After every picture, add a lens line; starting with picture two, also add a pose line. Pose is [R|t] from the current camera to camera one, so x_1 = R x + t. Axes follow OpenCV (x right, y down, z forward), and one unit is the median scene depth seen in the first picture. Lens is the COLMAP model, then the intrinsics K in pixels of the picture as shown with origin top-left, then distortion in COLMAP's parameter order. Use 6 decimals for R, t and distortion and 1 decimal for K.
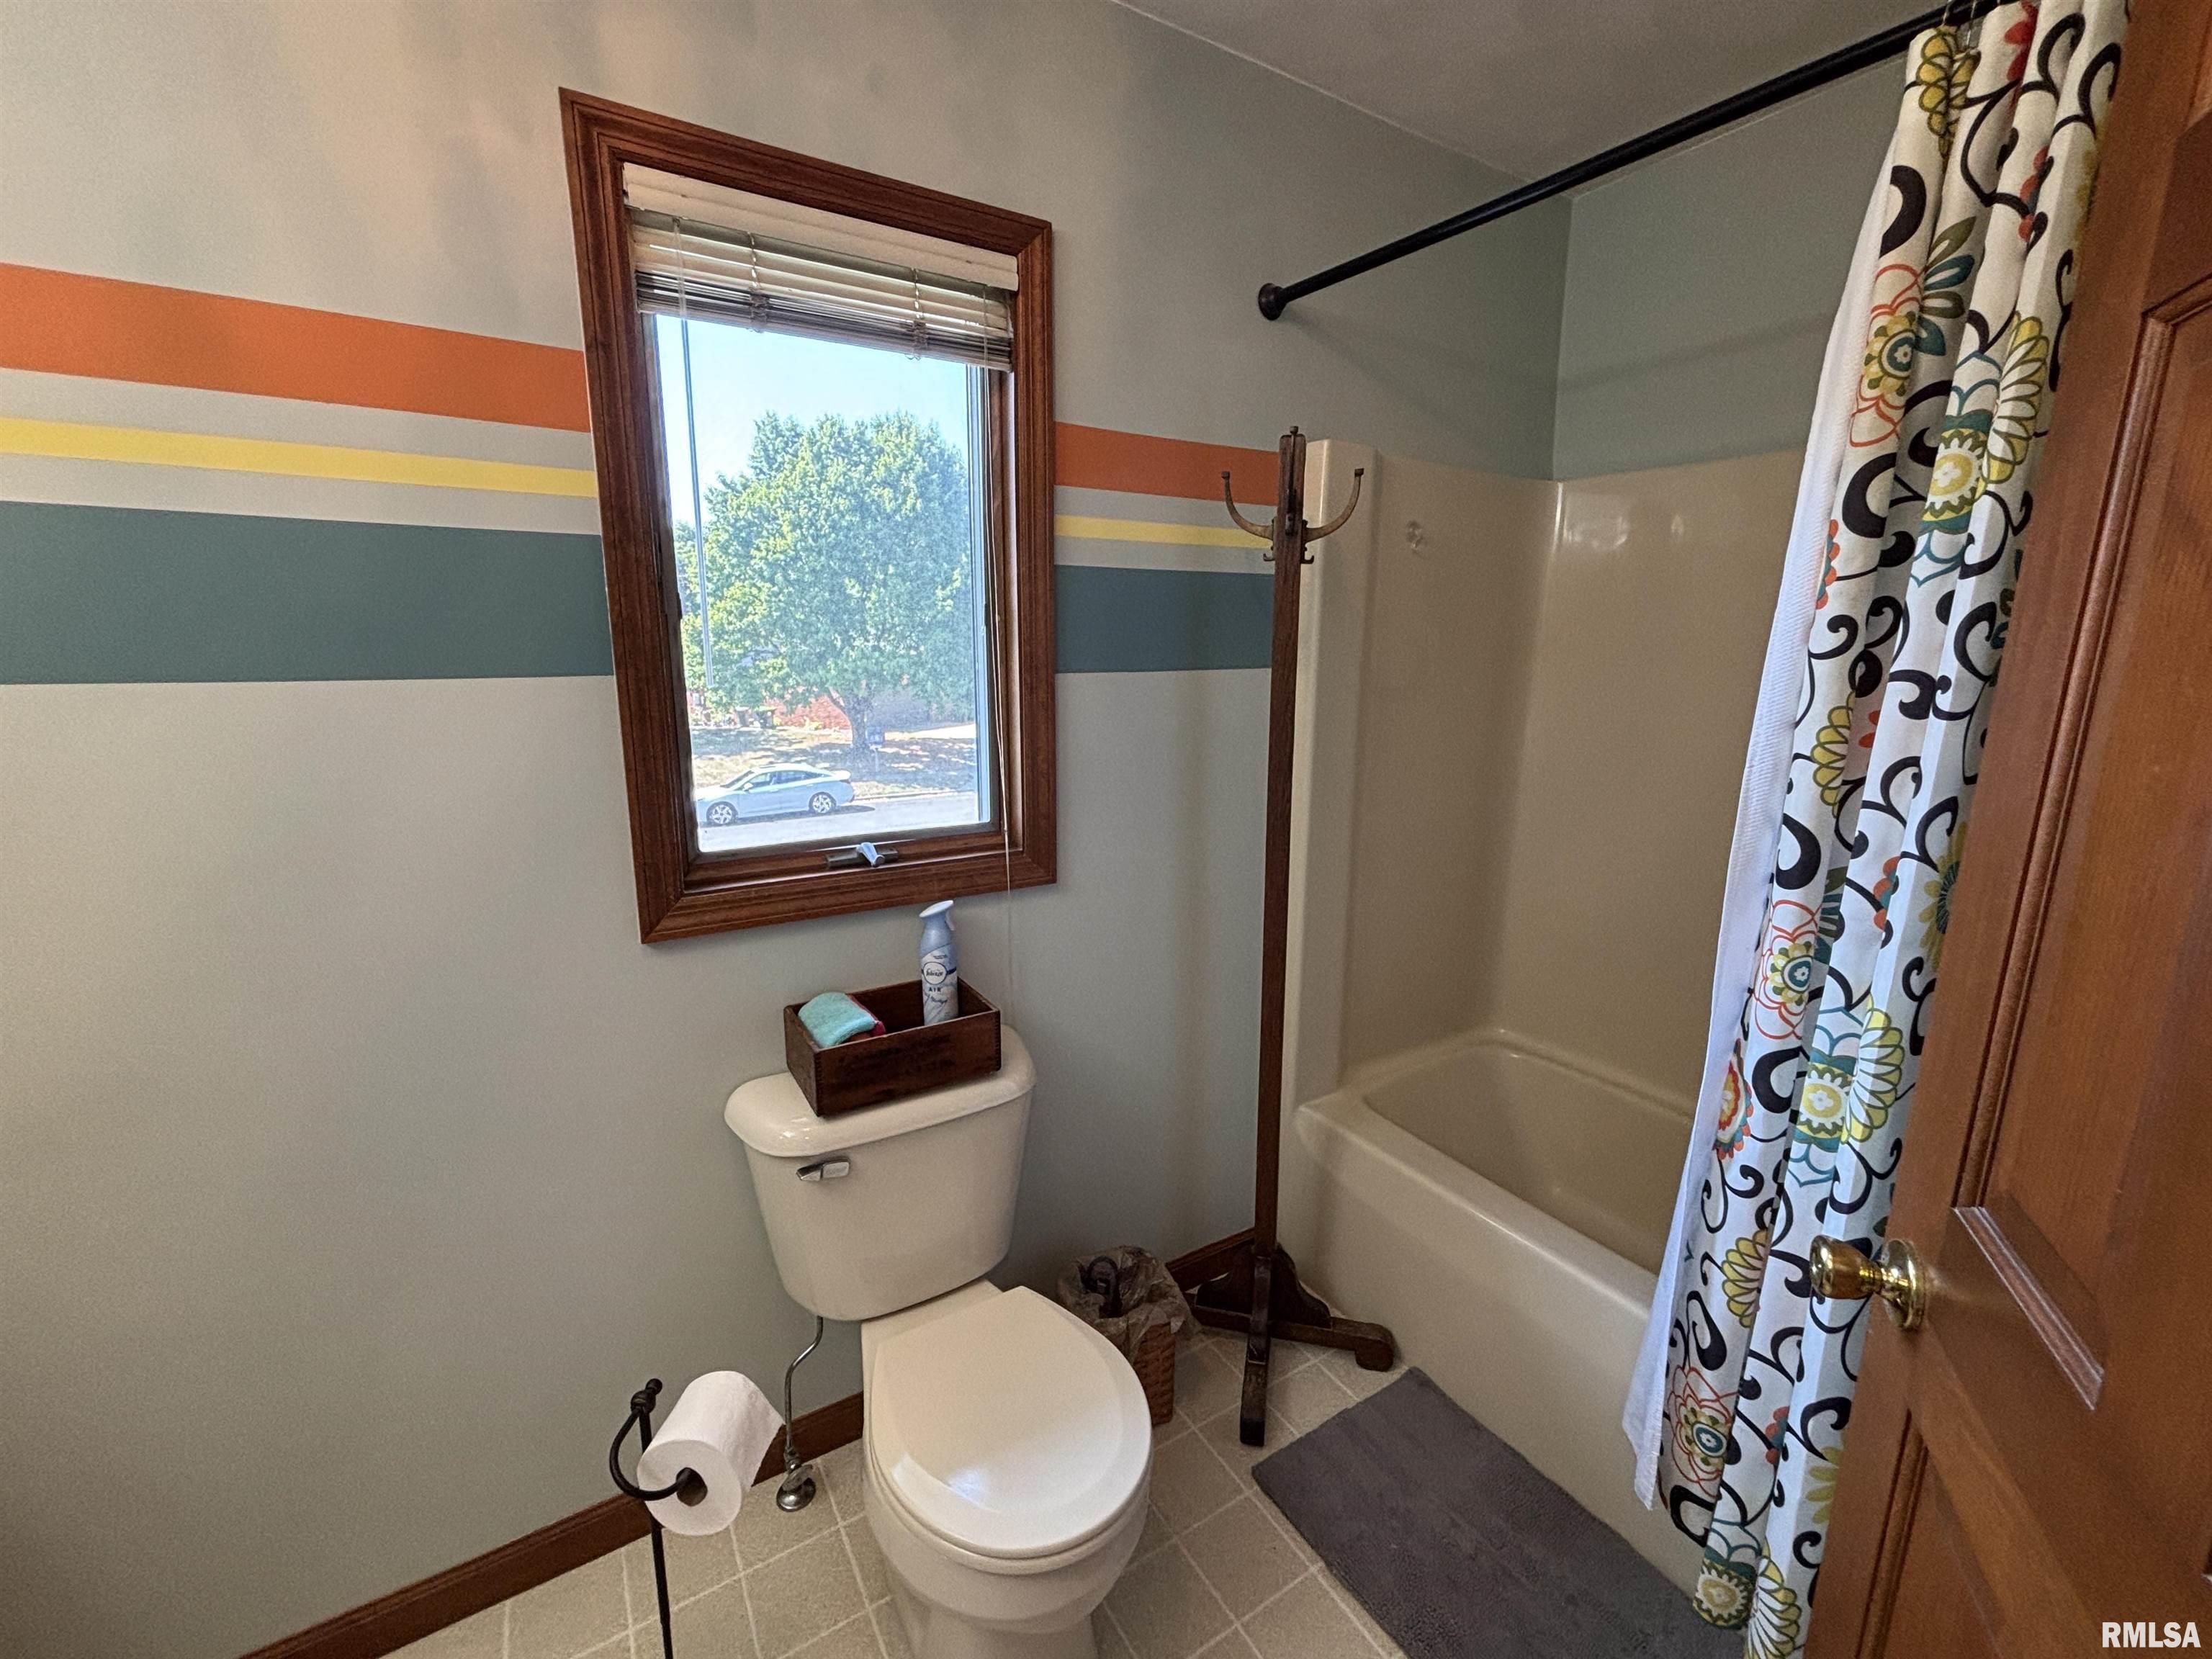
lens RADIAL K [[905.2, 0, 1100.1], [0, 905.2, 819.5], [0, 0, 1]] dist [0.001700, 0.001607]
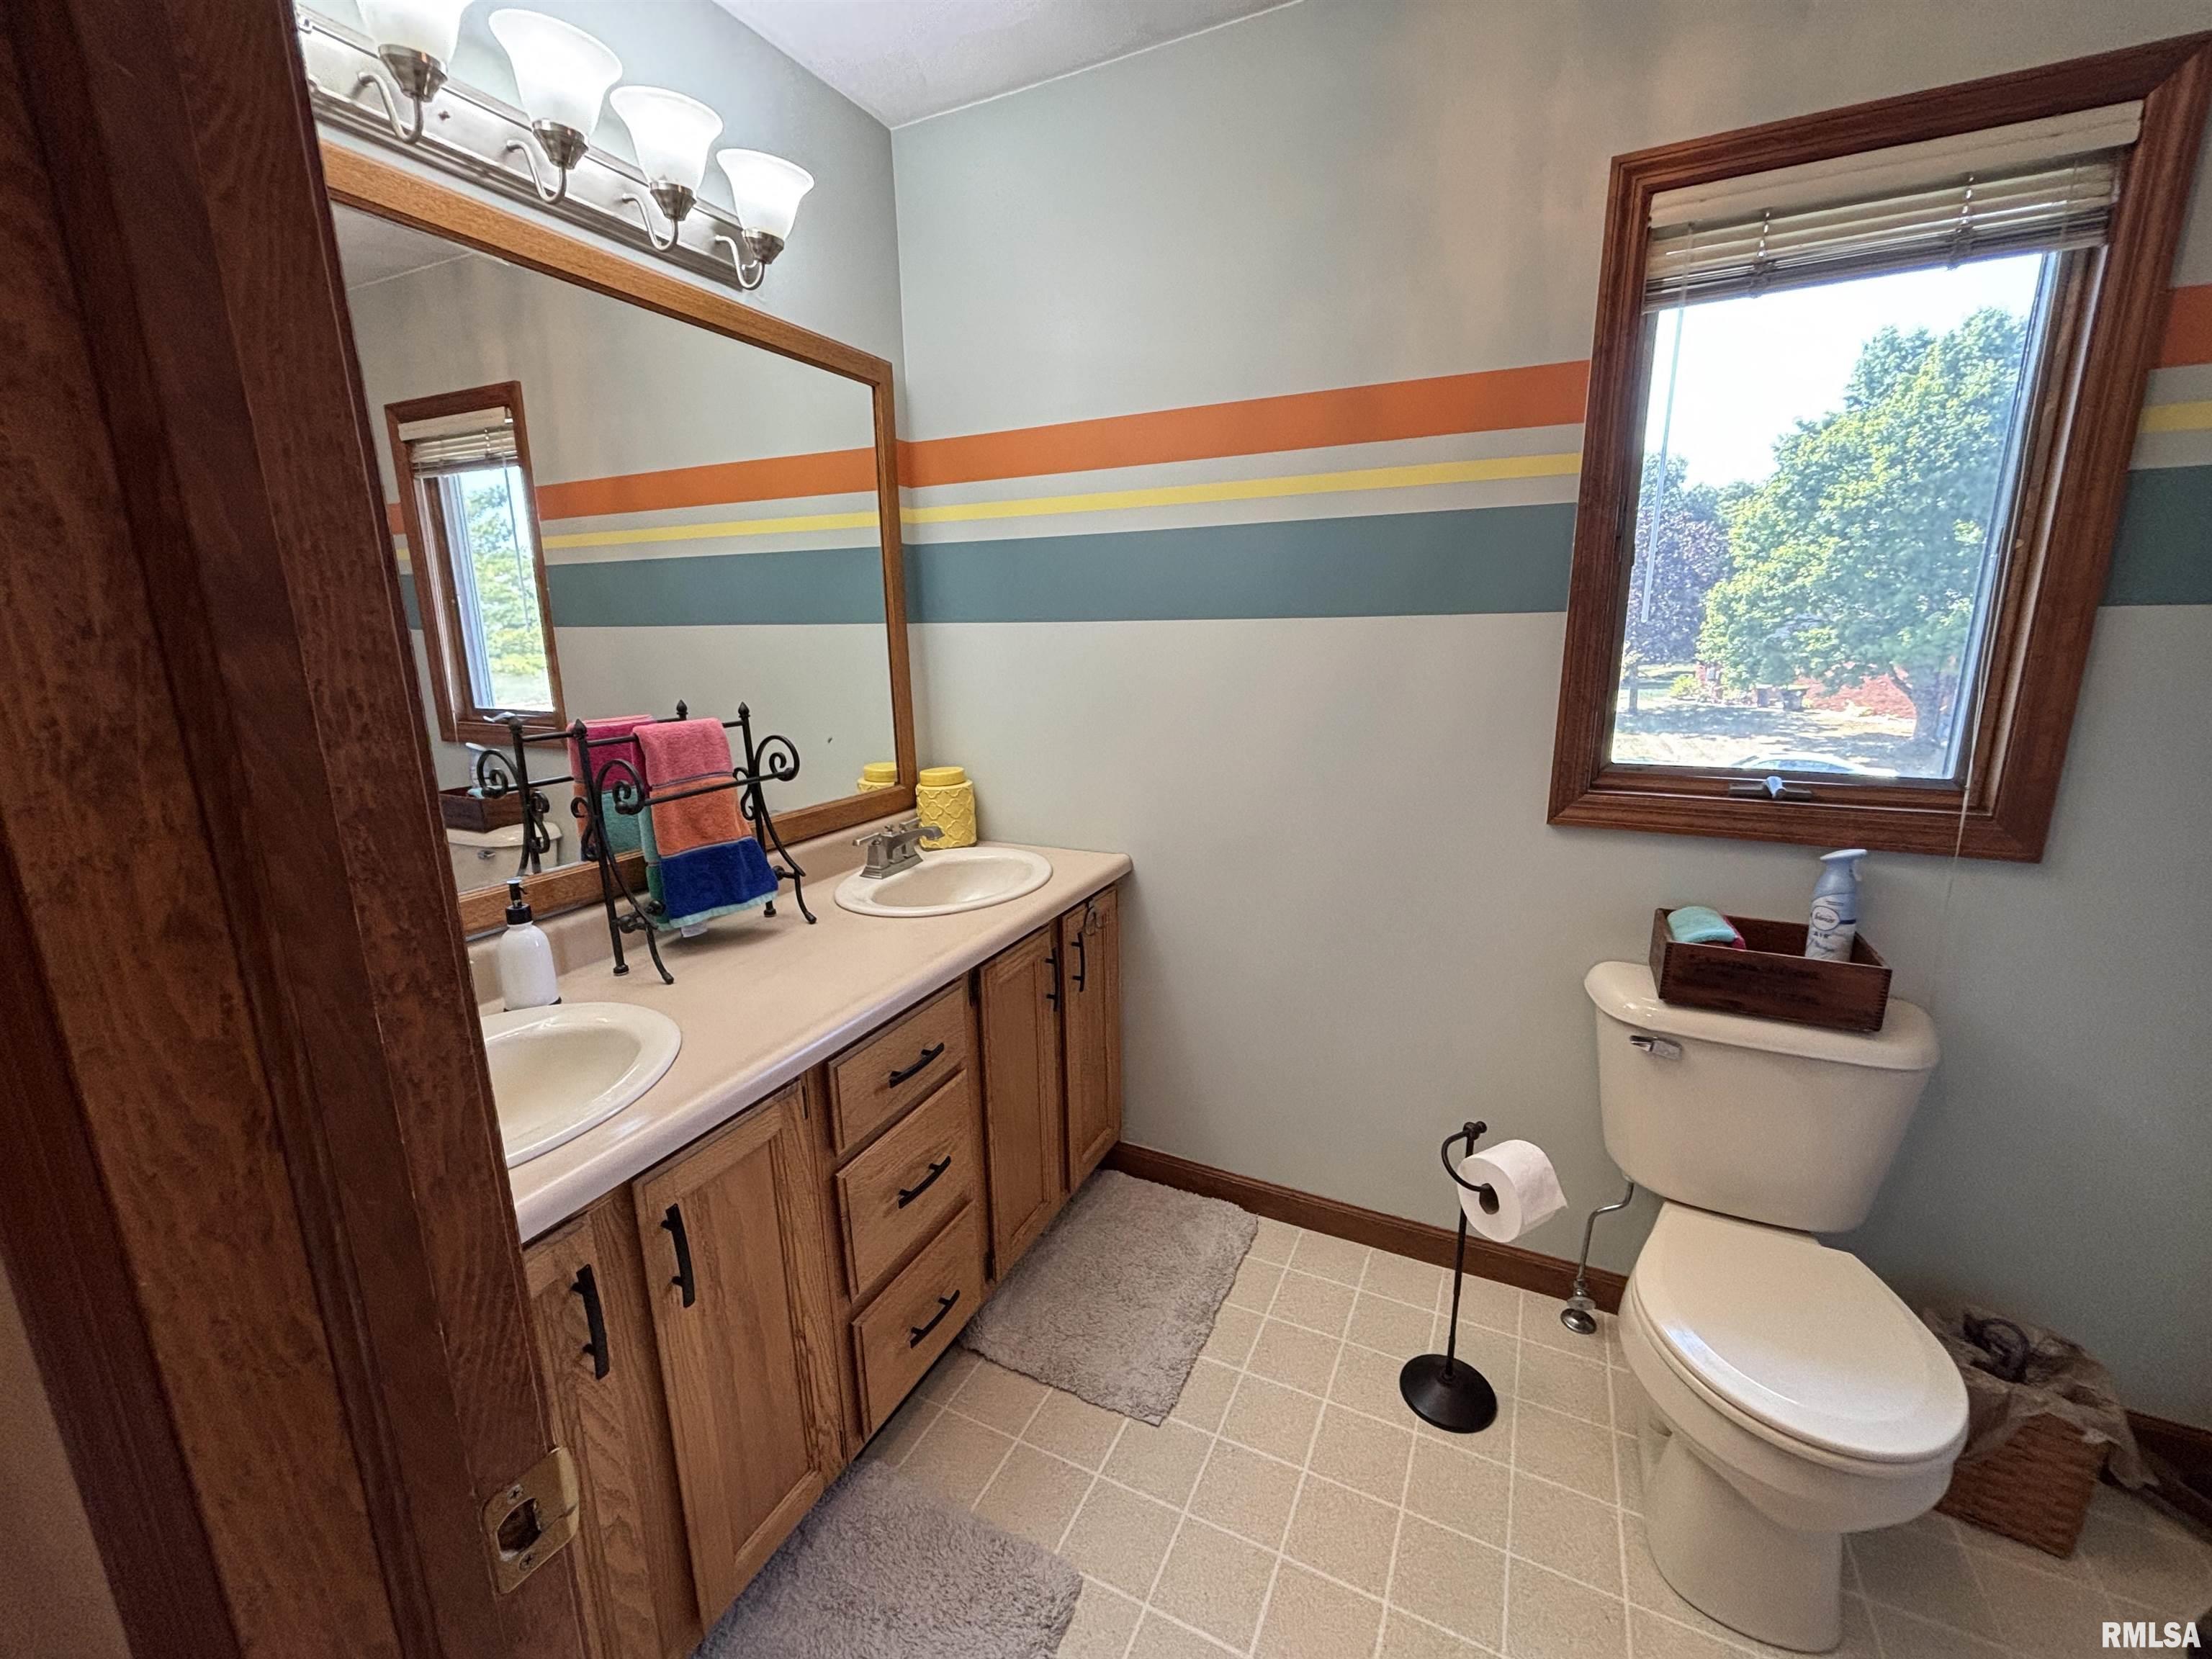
lens RADIAL K [[905.2, 0, 1106.2], [0, 905.2, 819.8], [0, 0, 1]] dist [0.001700, 0.001607]
pose [[0.538967, 0.173798, -0.824202, 0.189088], [-0.148455, 0.982765, 0.110155, 0.072320], [0.829142, 0.062987, 0.555479, -0.200531]]
